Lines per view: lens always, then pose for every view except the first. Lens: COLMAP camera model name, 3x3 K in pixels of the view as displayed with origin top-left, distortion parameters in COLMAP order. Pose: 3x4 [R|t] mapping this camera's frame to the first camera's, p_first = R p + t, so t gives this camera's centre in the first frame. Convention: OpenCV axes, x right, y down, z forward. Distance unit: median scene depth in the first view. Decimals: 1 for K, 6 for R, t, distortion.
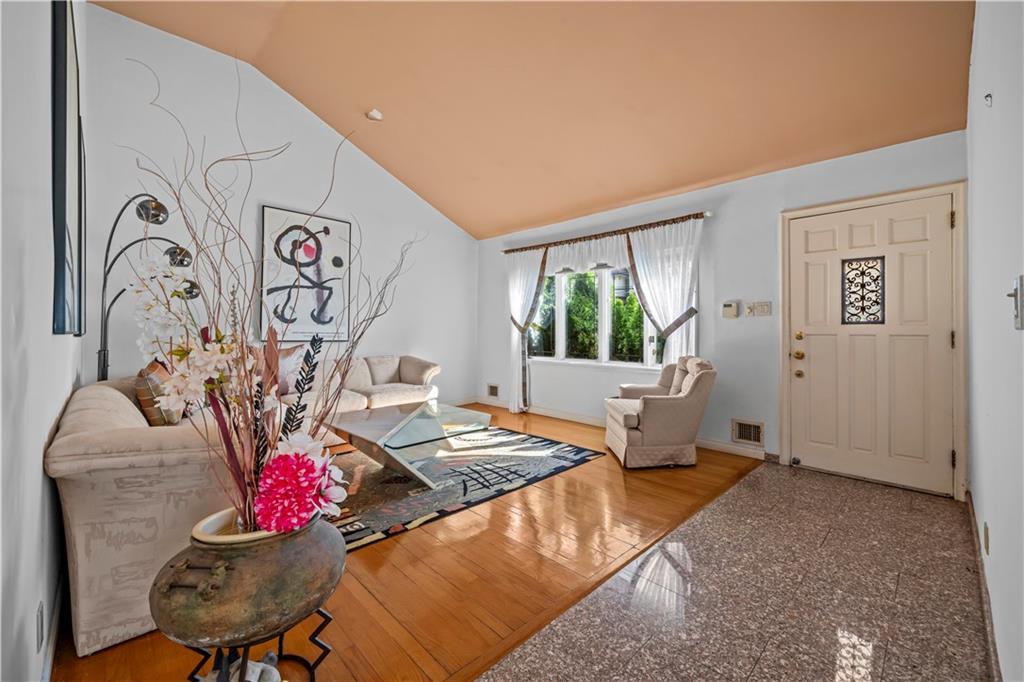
lens RADIAL K [[415.7, 0, 511.0], [0, 415.7, 334.5], [0, 0, 1]] dist [0.004417, 0.000055]
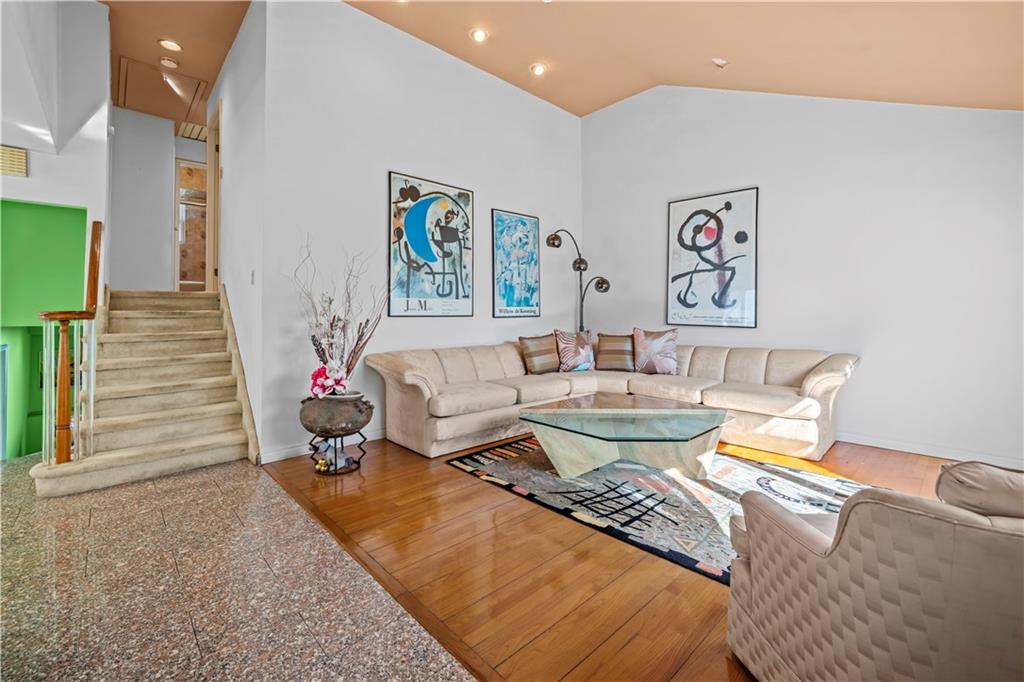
lens RADIAL K [[415.7, 0, 500.9], [0, 415.7, 307.9], [0, 0, 1]] dist [0.004417, 0.000055]
pose [[-0.007364, -0.011668, -0.999905, 0.626339], [-0.009192, 0.999890, -0.011600, -0.013255], [0.999931, 0.009106, -0.007471, 0.673136]]
